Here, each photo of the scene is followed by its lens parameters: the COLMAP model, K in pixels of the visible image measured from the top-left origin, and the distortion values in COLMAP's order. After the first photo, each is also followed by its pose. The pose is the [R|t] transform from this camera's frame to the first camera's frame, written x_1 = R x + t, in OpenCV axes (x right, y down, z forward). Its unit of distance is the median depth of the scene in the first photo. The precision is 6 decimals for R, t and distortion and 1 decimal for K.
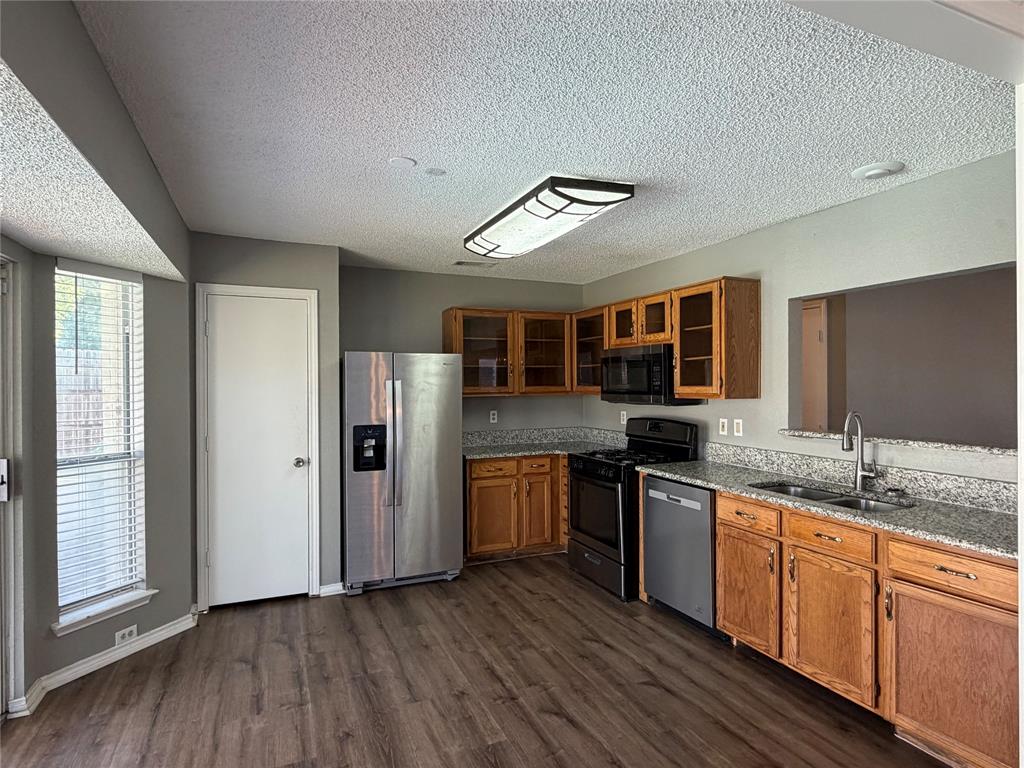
lens RADIAL K [[557.5, 0, 512.0], [0, 557.5, 384.0], [0, 0, 1]] dist [-0.002408, -0.000915]
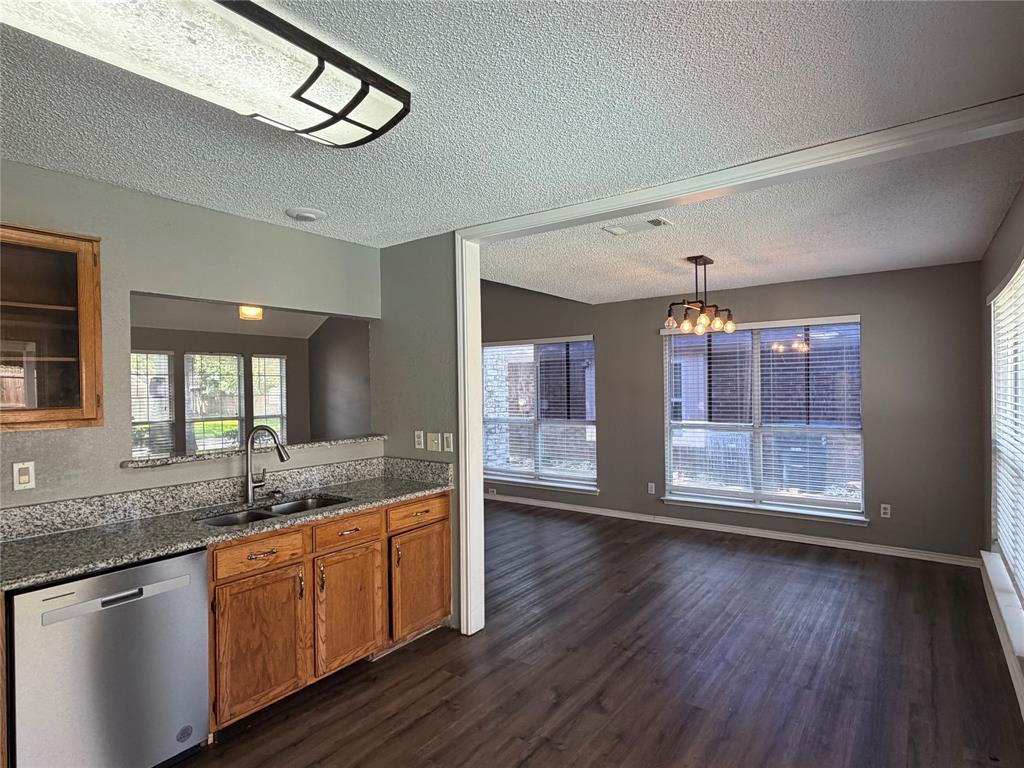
lens RADIAL K [[557.5, 0, 512.0], [0, 557.5, 384.0], [0, 0, 1]] dist [-0.002408, -0.000915]
pose [[-0.502376, 0.013977, 0.864536, -0.543766], [0.016731, 0.999839, -0.006442, -0.013077], [-0.864487, 0.011228, -0.502529, 1.176460]]
